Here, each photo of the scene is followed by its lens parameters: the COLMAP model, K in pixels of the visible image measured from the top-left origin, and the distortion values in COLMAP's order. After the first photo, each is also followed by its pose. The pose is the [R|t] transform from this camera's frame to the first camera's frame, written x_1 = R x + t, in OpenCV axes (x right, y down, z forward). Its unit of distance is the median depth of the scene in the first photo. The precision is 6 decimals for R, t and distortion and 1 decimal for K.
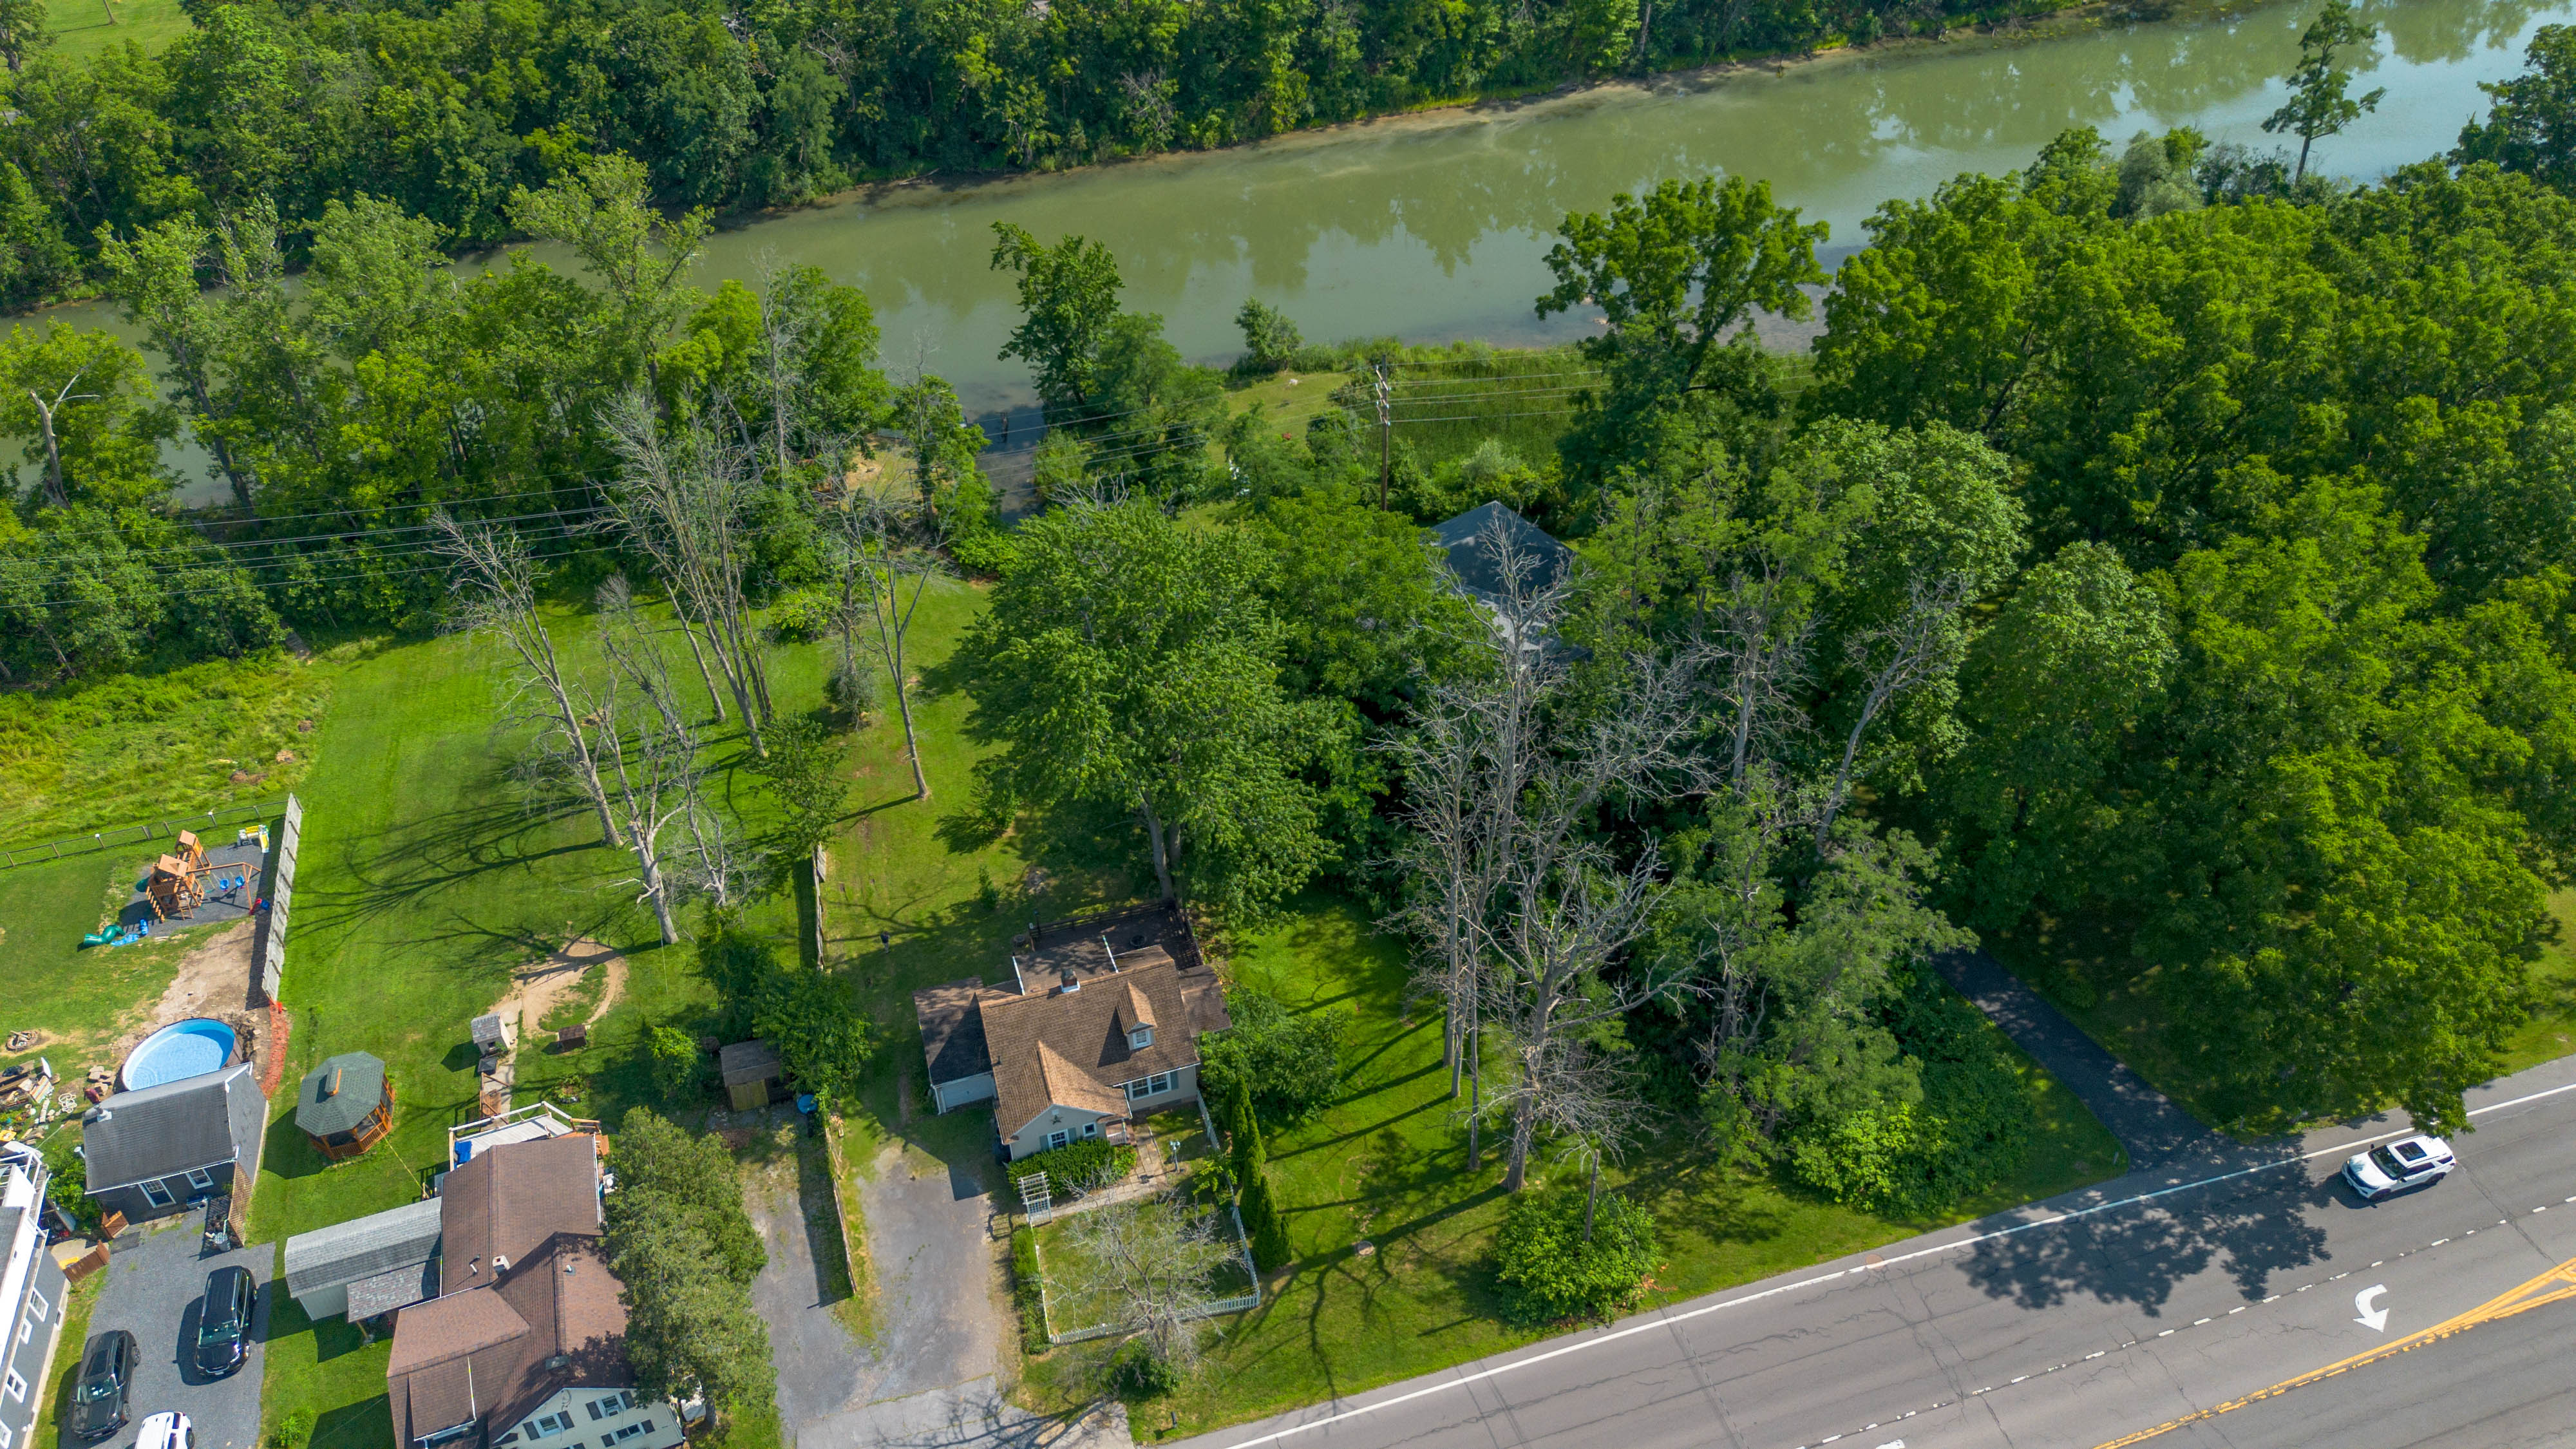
lens RADIAL K [[1840.5, 0, 1288.0], [0, 1840.5, 724.5], [0, 0, 1]] dist [0.064458, -0.062700]
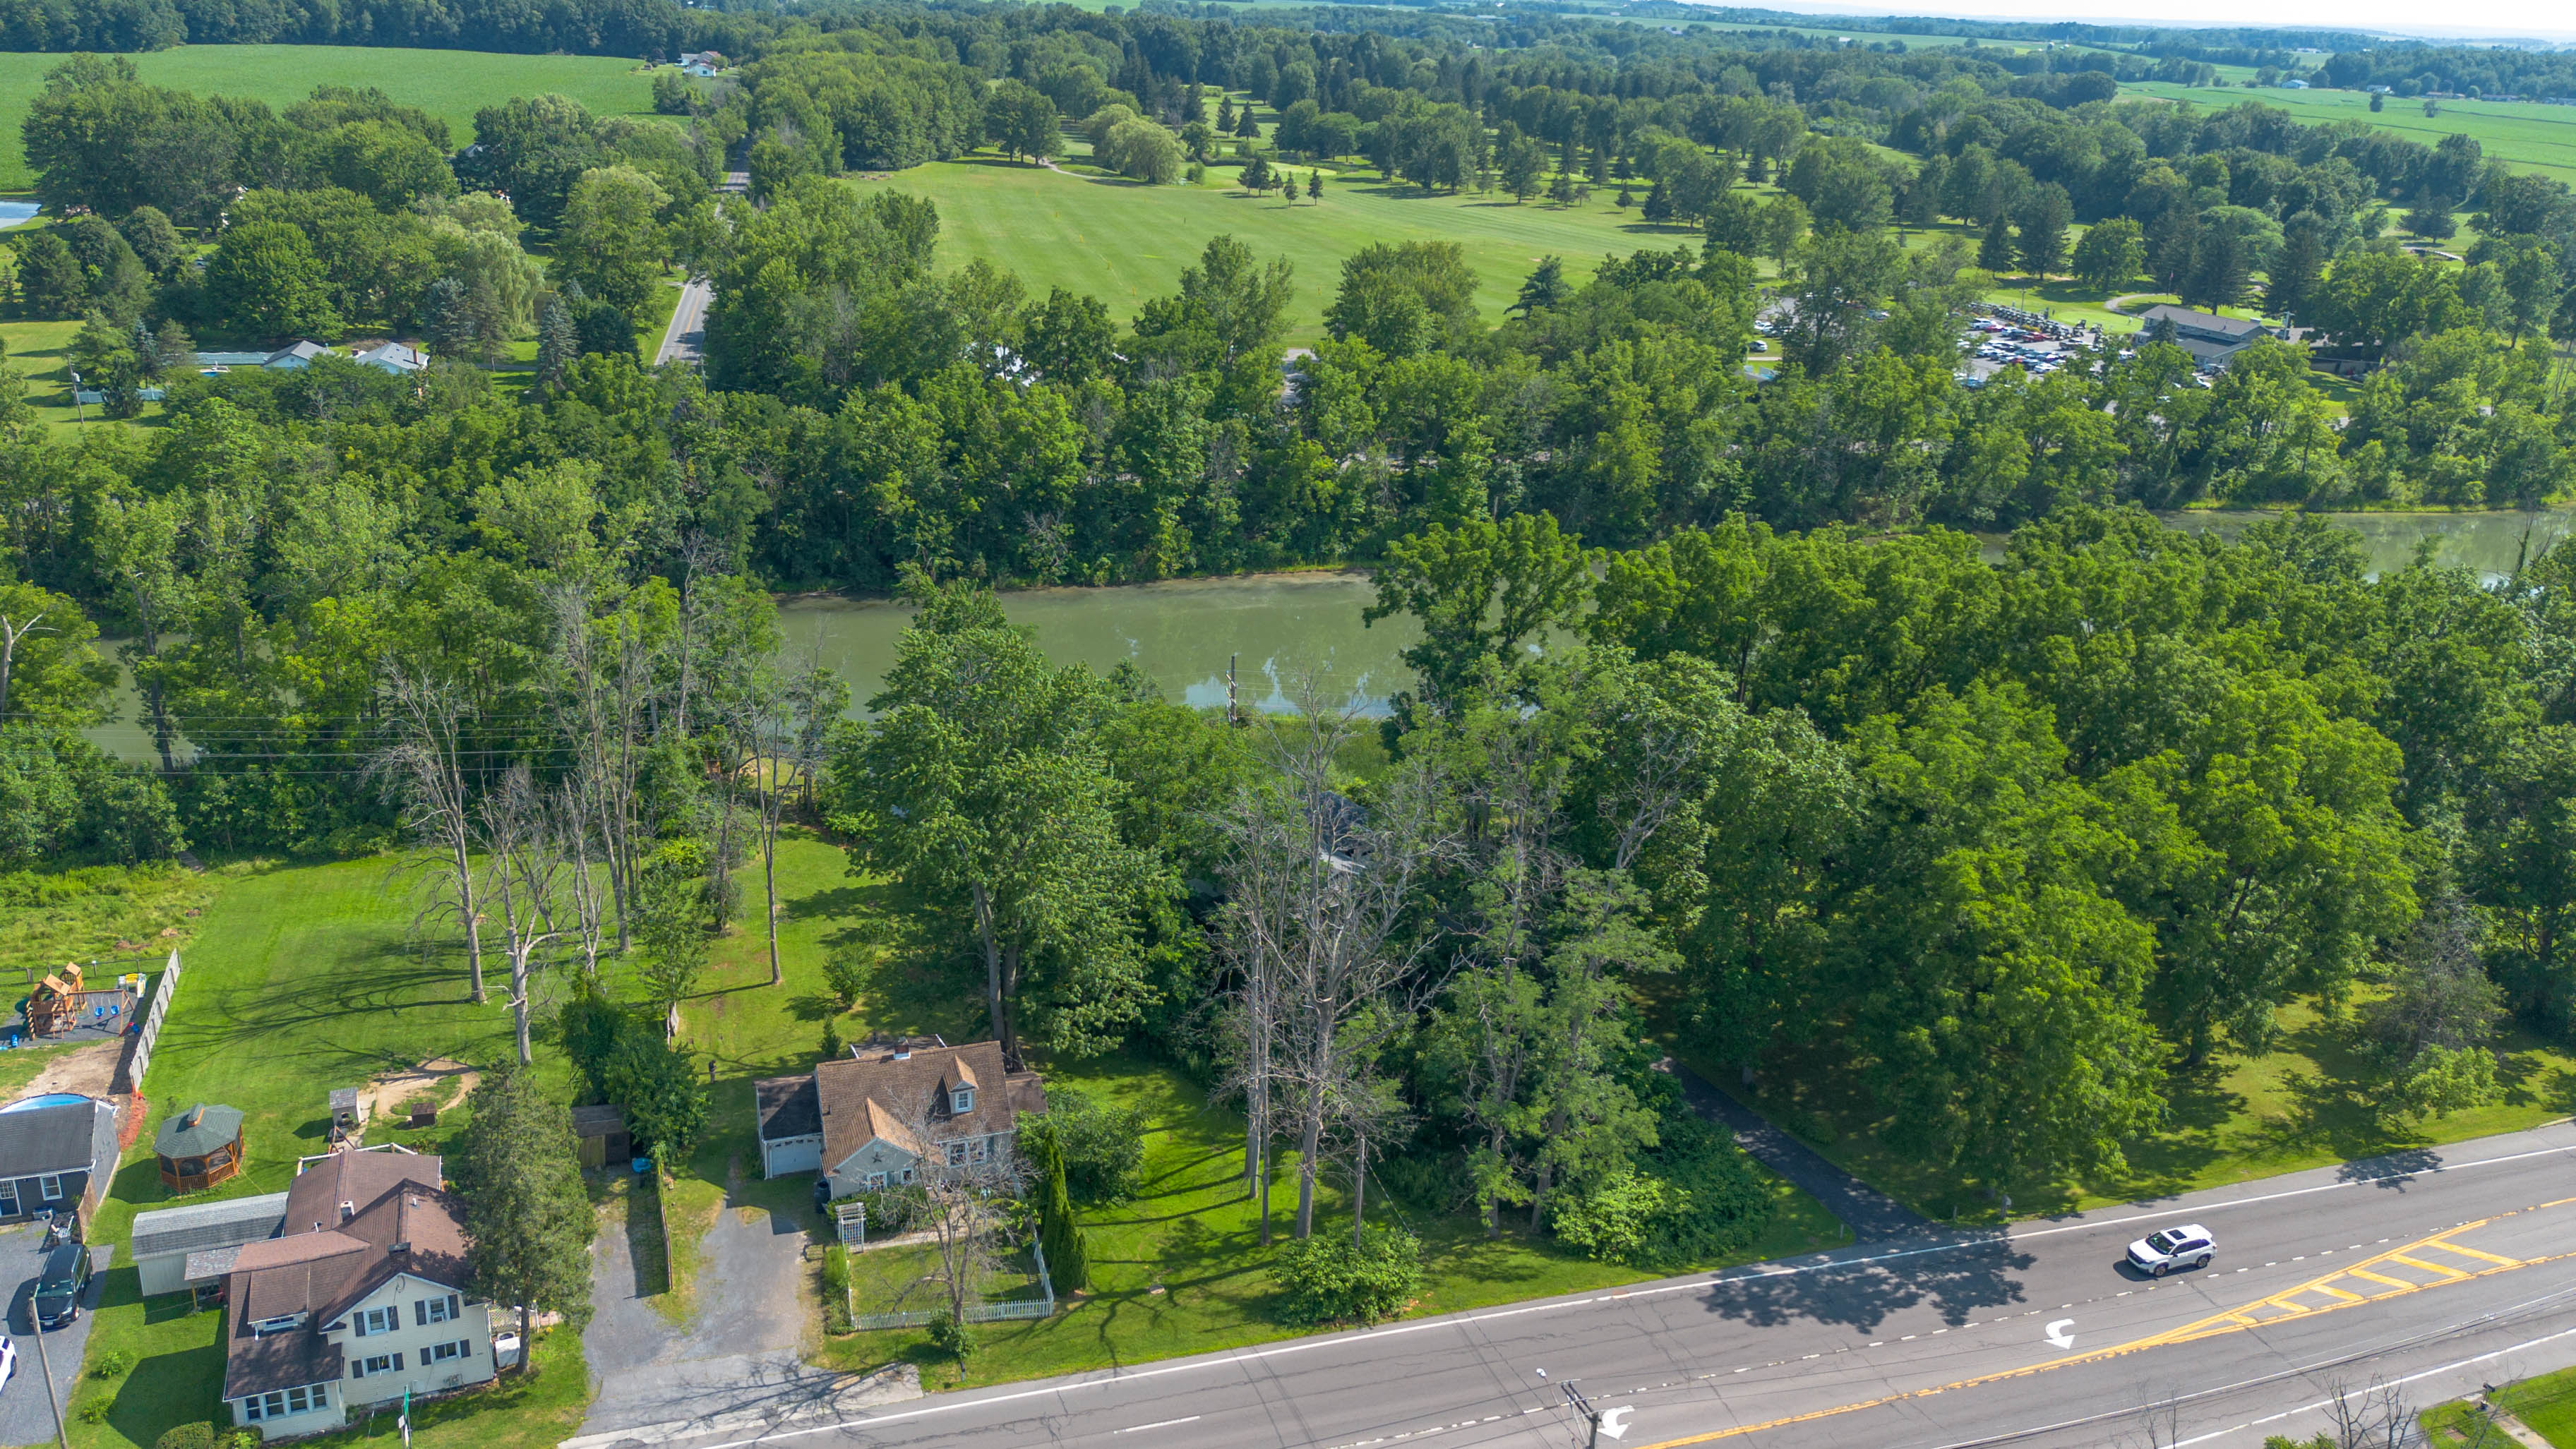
lens RADIAL K [[1988.5, 0, 1288.0], [0, 1988.5, 724.5], [0, 0, 1]] dist [0.079563, -0.079948]
pose [[0.997972, 0.047253, 0.042644, 0.051209], [-0.030128, 0.940852, -0.337475, 0.356021], [-0.056069, 0.335506, 0.940368, -0.197969]]
